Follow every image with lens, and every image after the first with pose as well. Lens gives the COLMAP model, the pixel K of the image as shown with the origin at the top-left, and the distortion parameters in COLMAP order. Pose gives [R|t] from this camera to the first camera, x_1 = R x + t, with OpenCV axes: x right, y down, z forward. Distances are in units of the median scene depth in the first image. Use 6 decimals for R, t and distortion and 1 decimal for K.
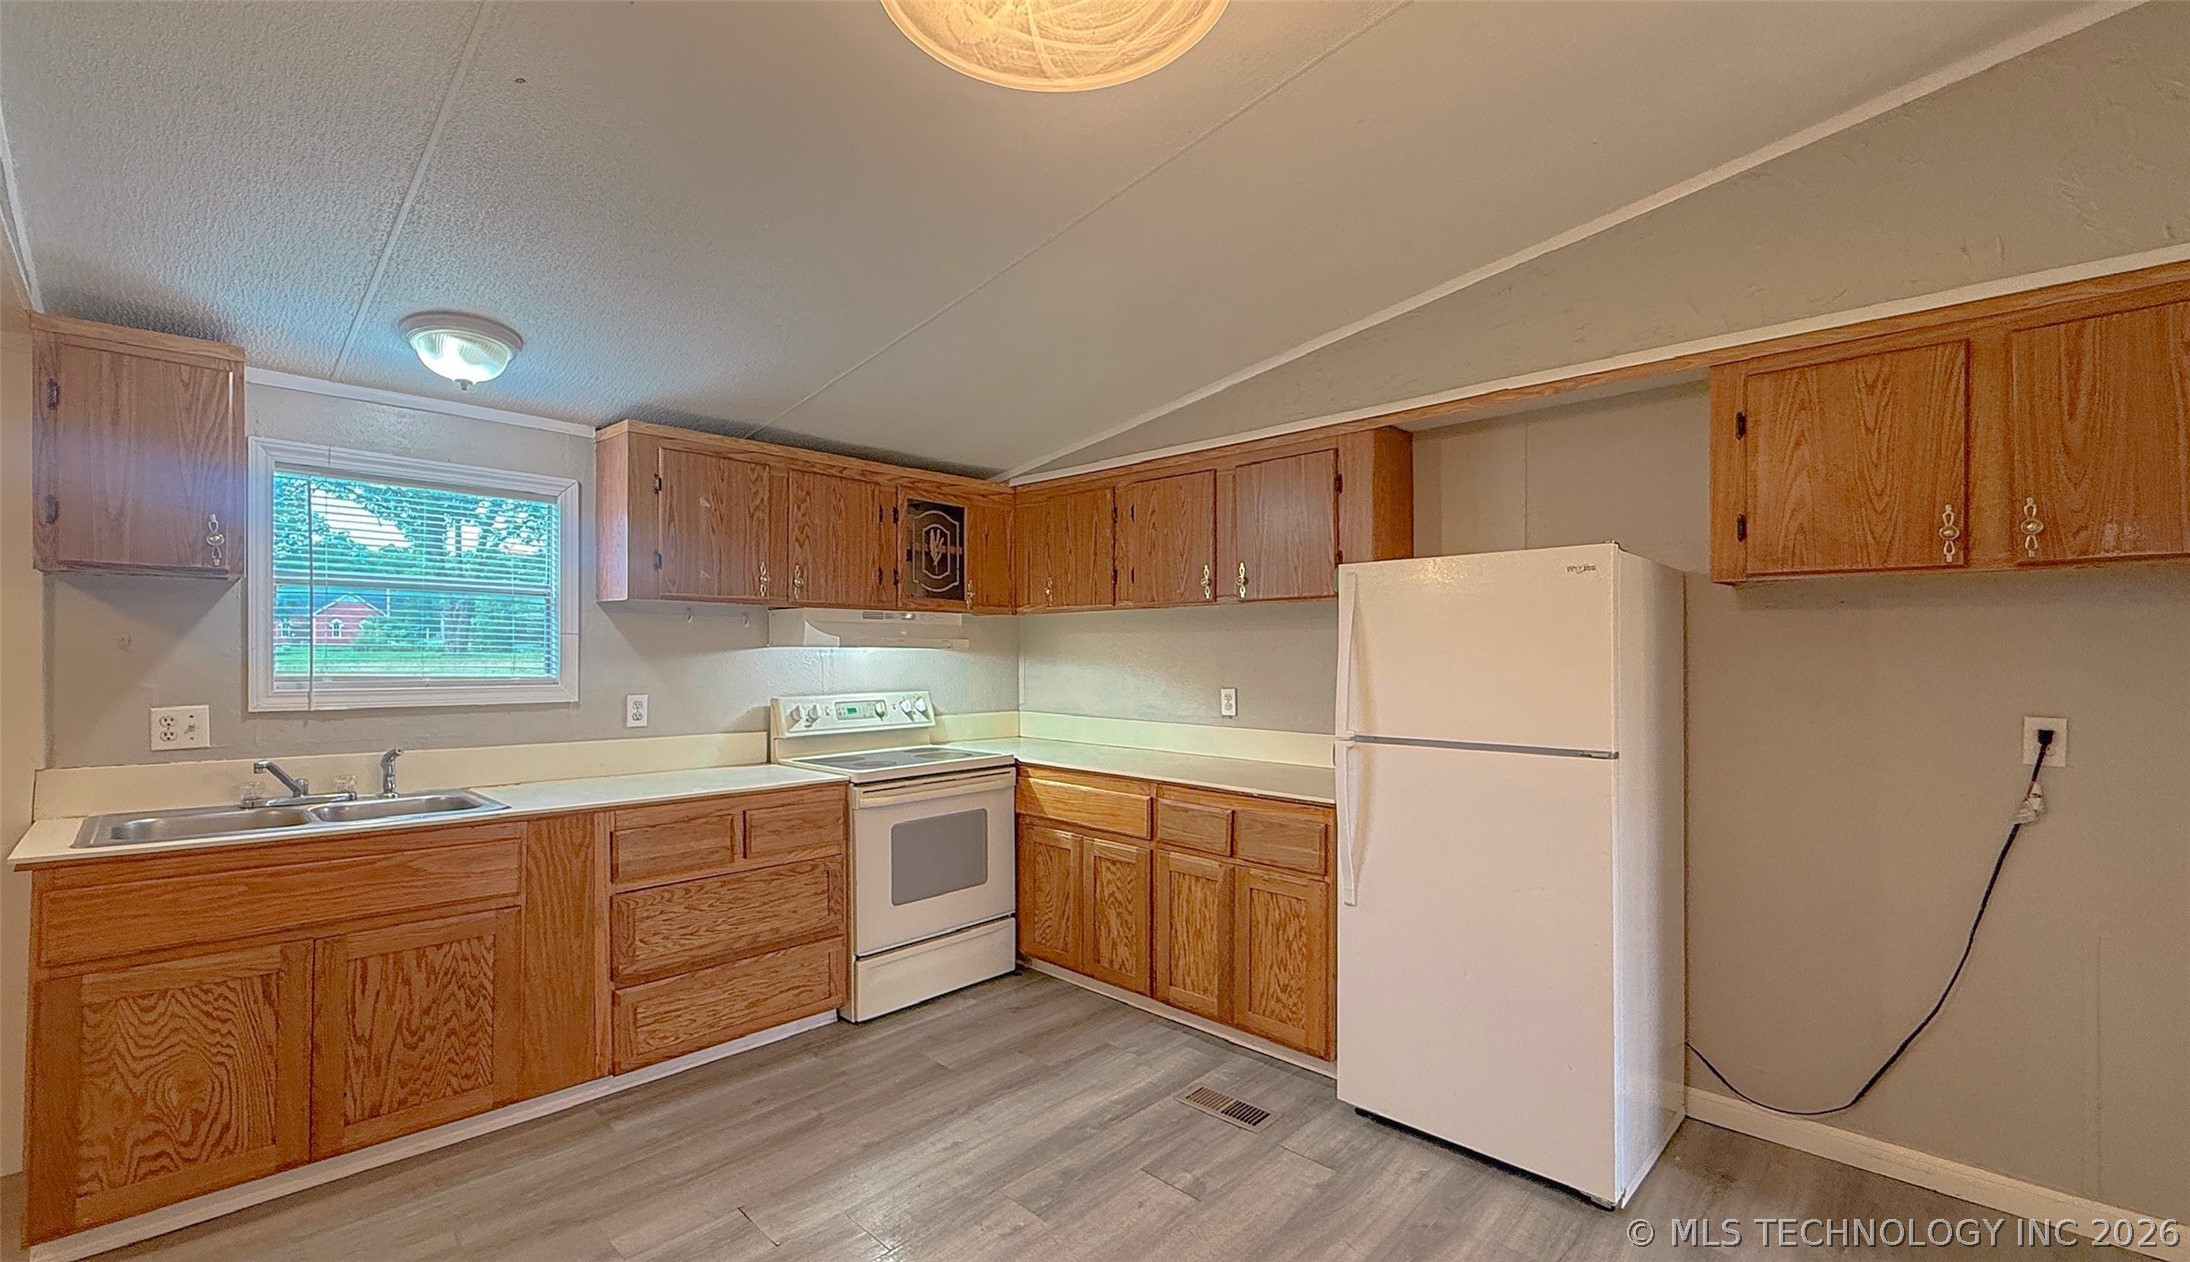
lens RADIAL K [[918.3, 0, 1063.1], [0, 918.3, 648.5], [0, 0, 1]] dist [0.006630, -0.001915]
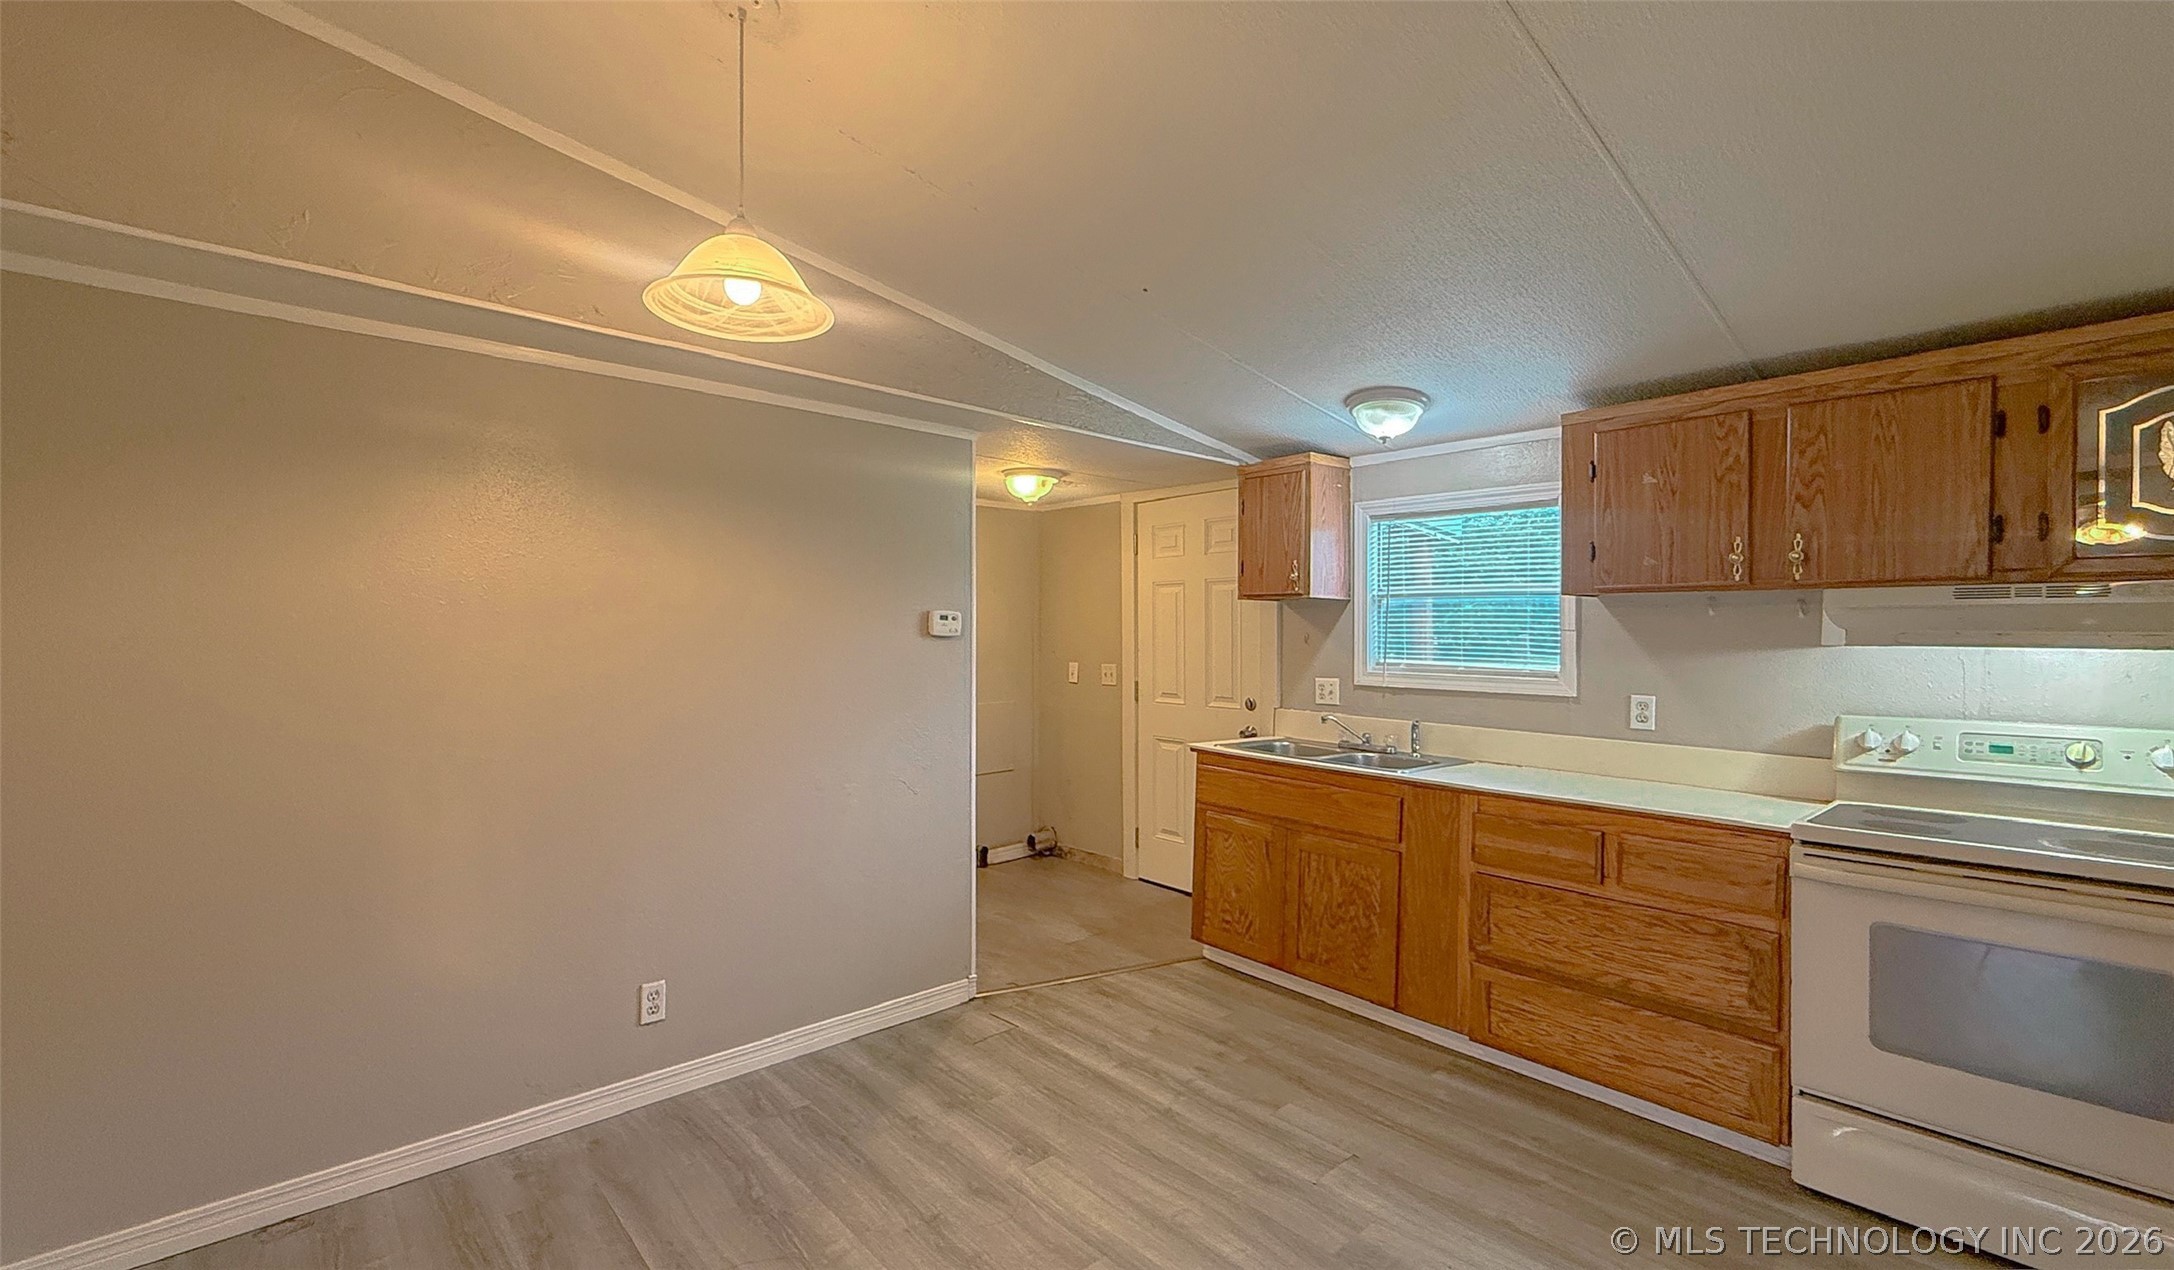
lens RADIAL K [[912.4, 0, 1042.6], [0, 912.4, 637.6], [0, 0, 1]] dist [0.002829, -0.000805]
pose [[-0.082274, -0.002436, -0.996607, 0.542419], [-0.007945, 0.999967, -0.001788, -0.001096], [0.996578, 0.007771, -0.082291, 0.509518]]
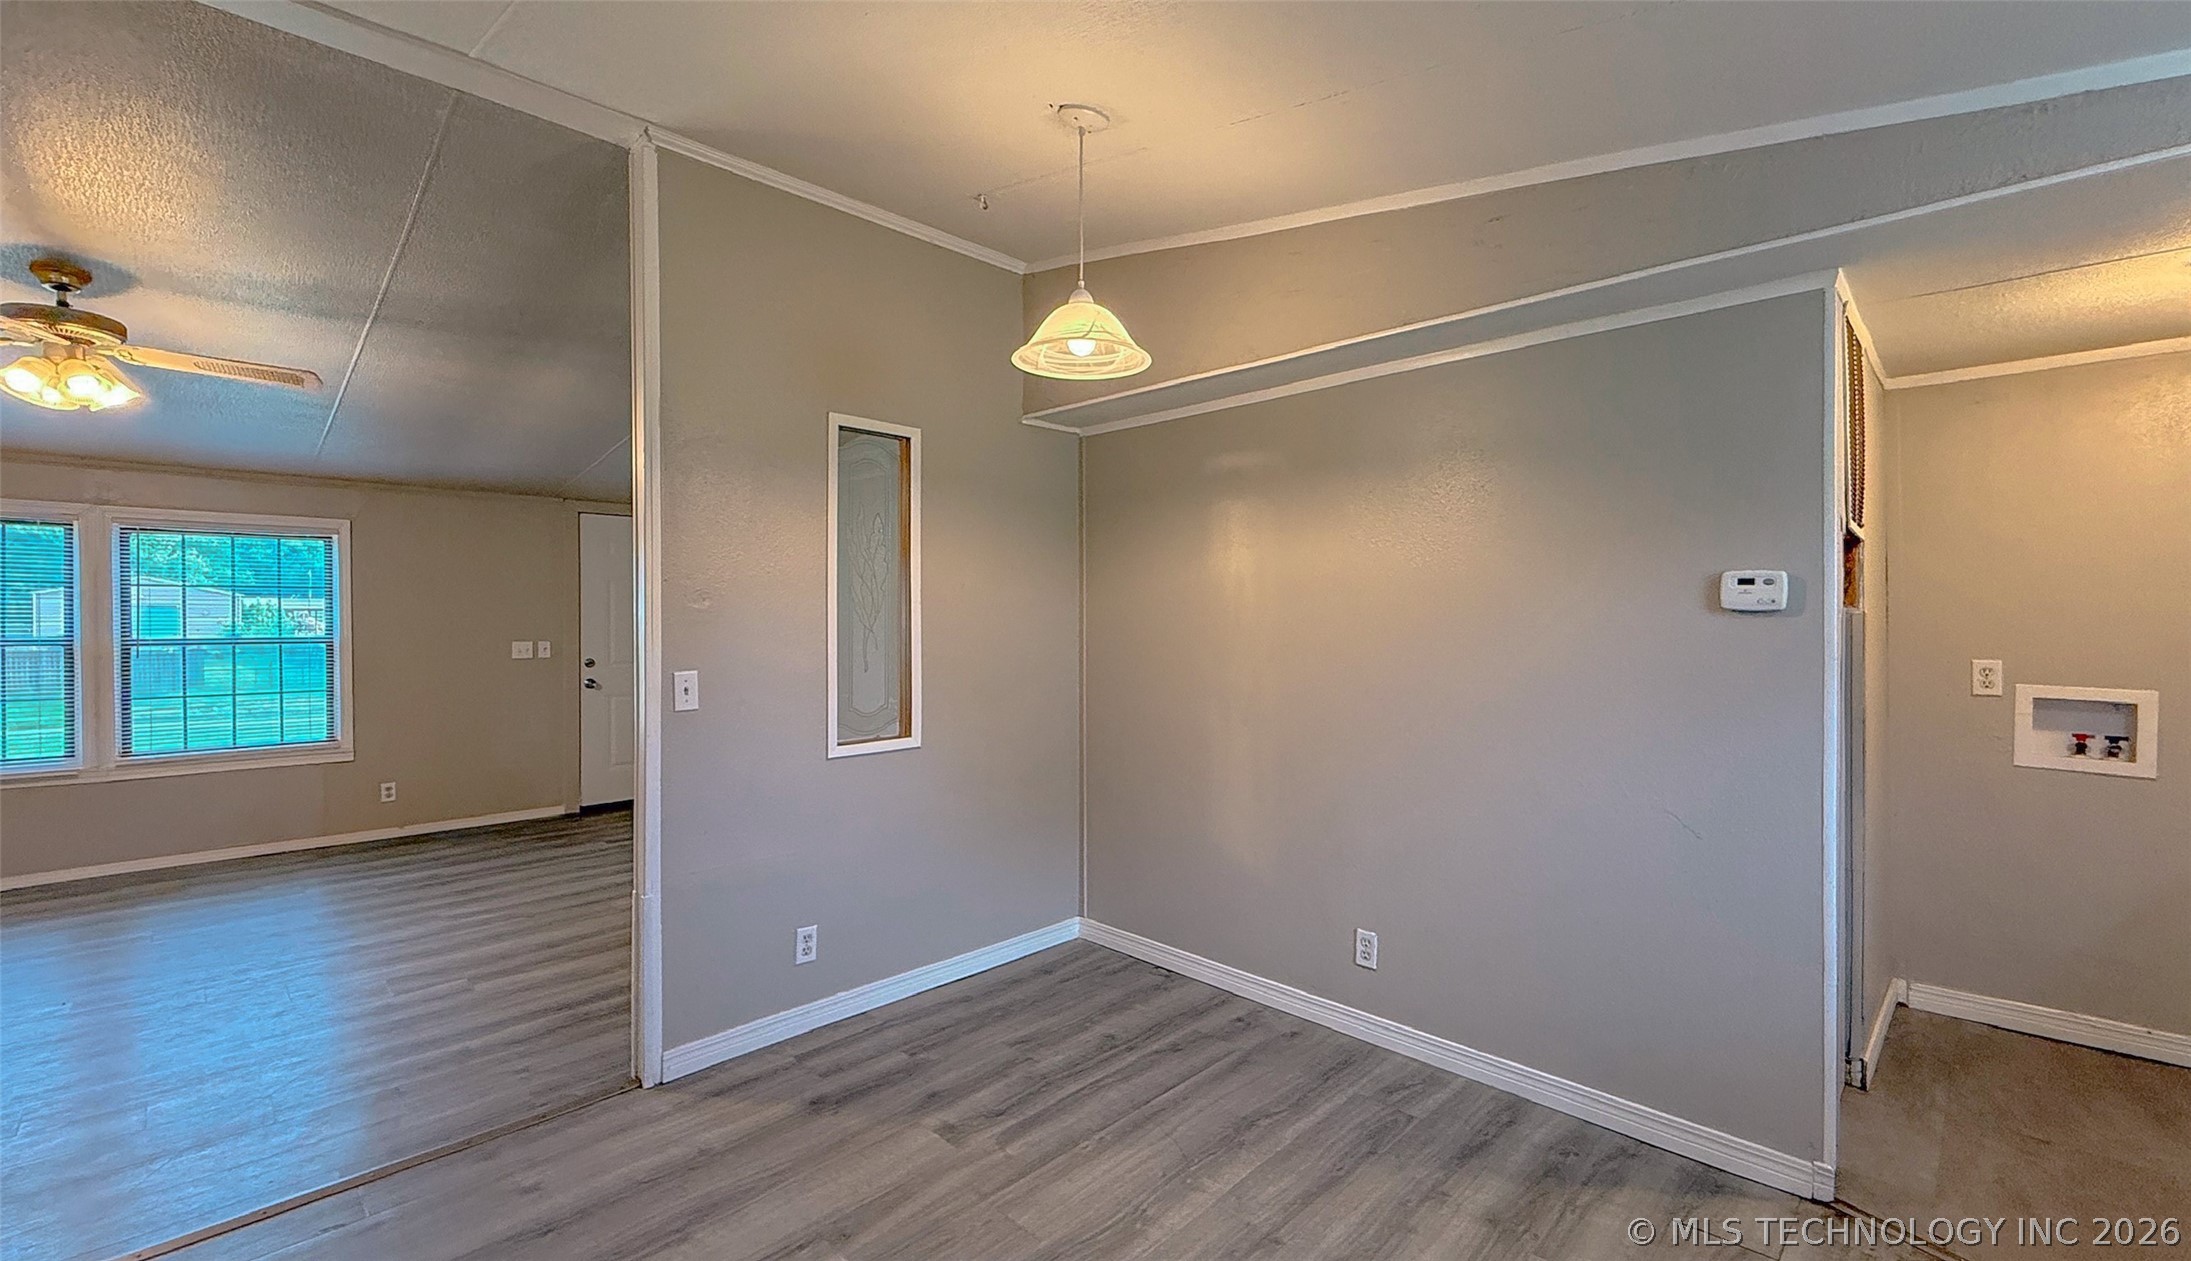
lens RADIAL K [[918.7, 0, 1124.1], [0, 918.7, 624.1], [0, 0, 1]] dist [0.006630, -0.001915]
pose [[-0.999968, -0.001415, -0.007900, -0.025878], [-0.001561, 0.999828, 0.018492, -0.005290], [0.007872, 0.018504, -0.999798, 1.005871]]
